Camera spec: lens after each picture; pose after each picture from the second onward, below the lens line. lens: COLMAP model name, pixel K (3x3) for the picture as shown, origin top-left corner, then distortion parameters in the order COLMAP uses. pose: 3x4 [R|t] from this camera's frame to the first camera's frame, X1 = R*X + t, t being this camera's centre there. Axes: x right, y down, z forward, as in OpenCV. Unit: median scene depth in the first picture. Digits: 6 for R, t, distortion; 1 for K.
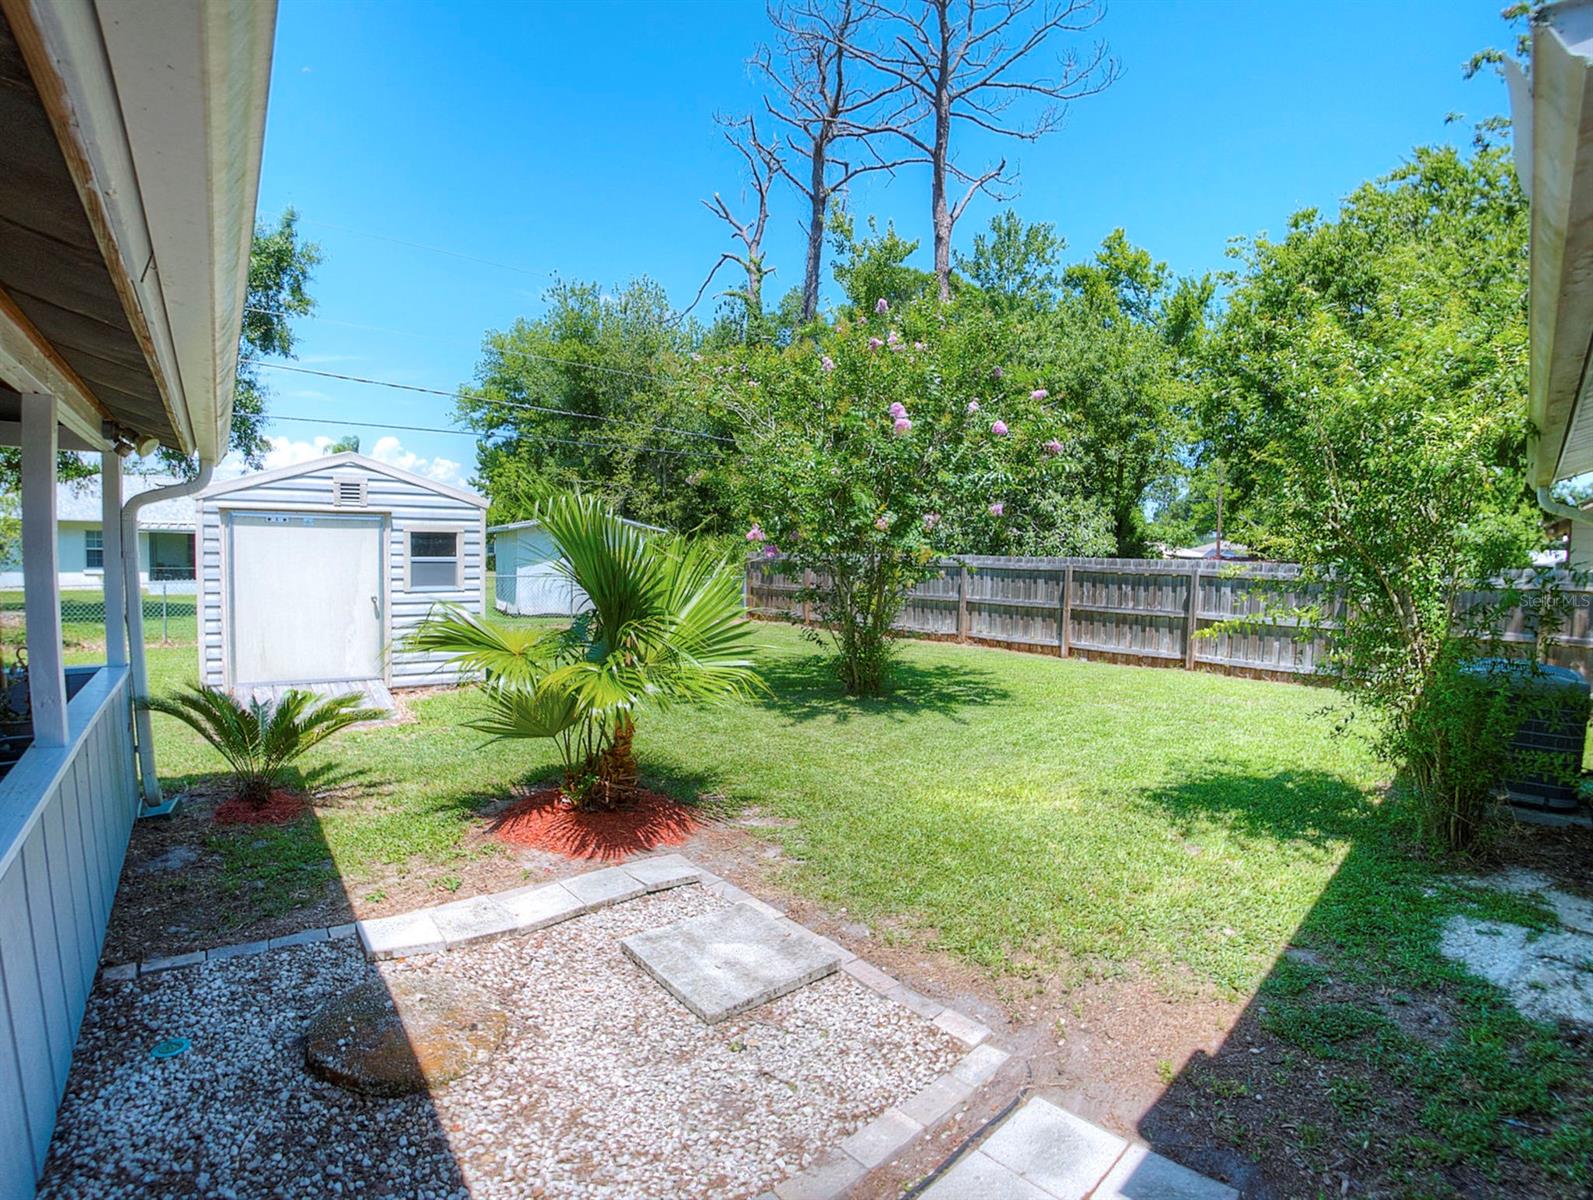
lens RADIAL K [[792.2, 0, 796.5], [0, 792.2, 600.0], [0, 0, 1]] dist [-0.132013, 0.001841]
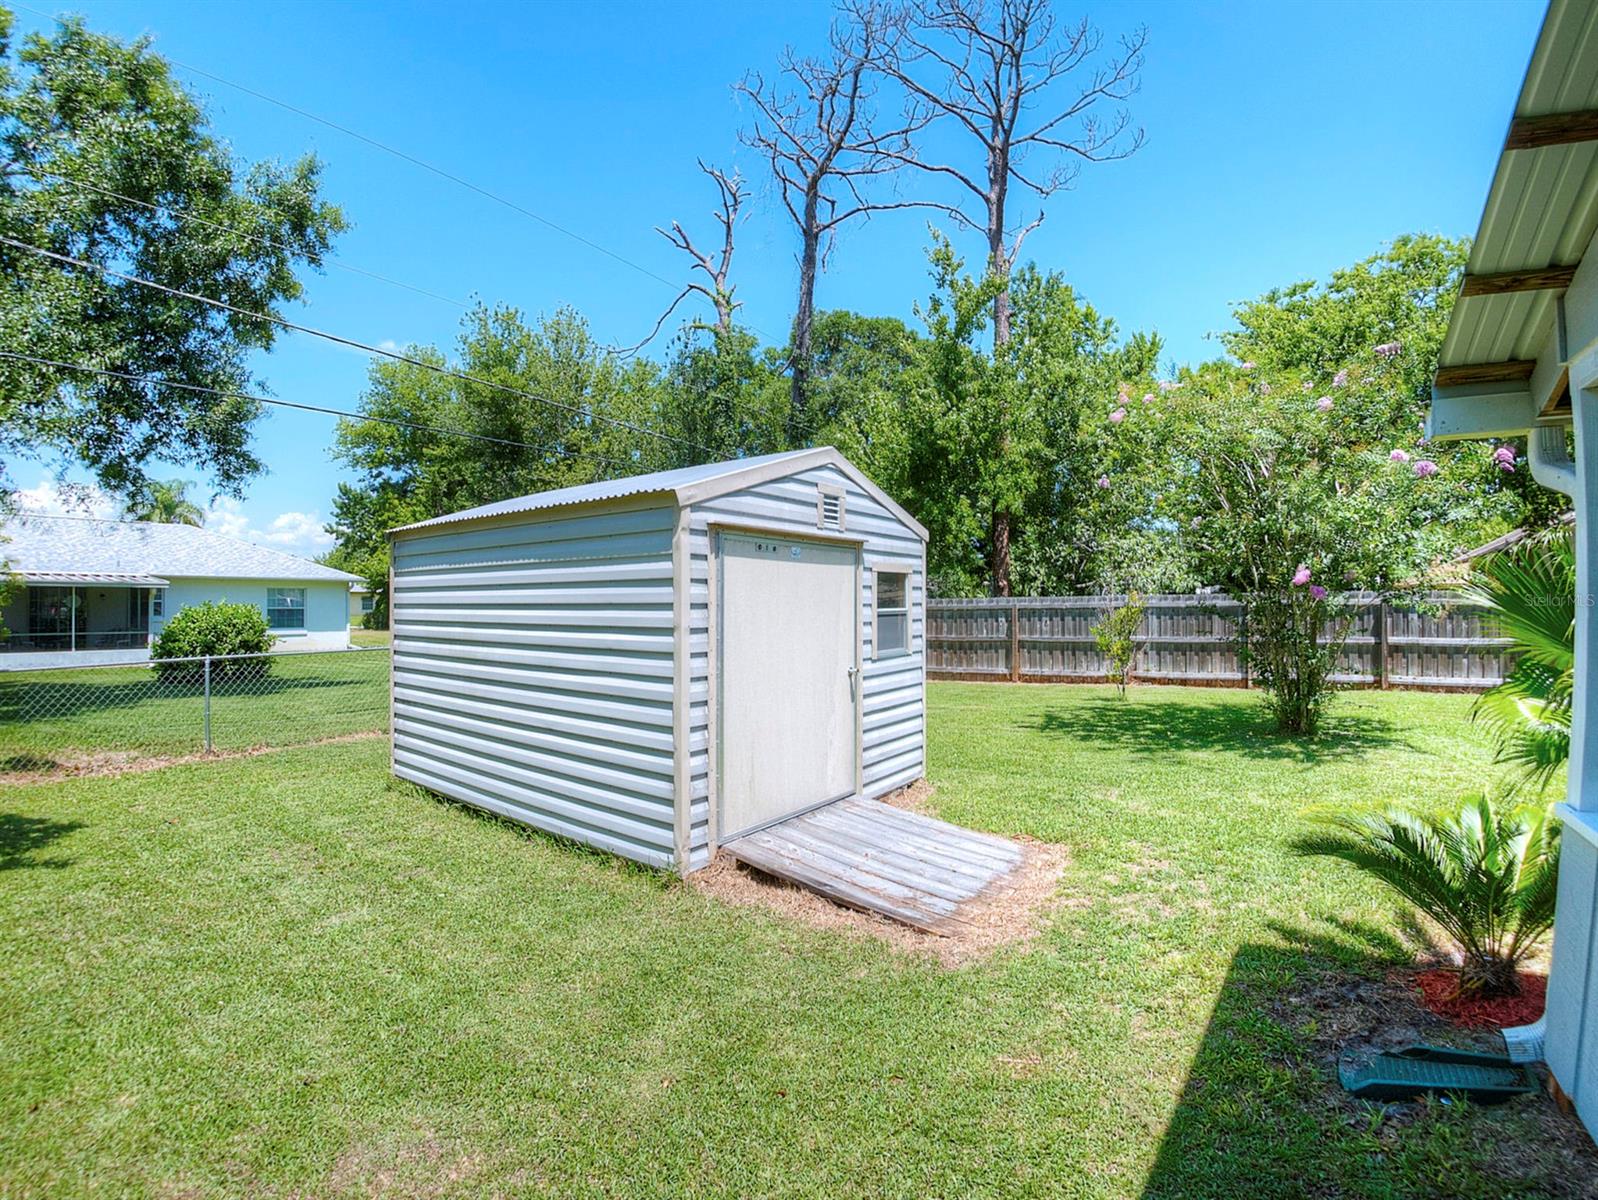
lens RADIAL K [[768.7, 0, 799.0], [0, 768.7, 600.0], [0, 0, 1]] dist [-0.137322, -0.000938]
pose [[0.962102, -0.026758, 0.271375, -0.448702], [0.042565, 0.997712, -0.052527, -0.018219], [-0.269348, 0.062088, 0.961039, 0.215782]]
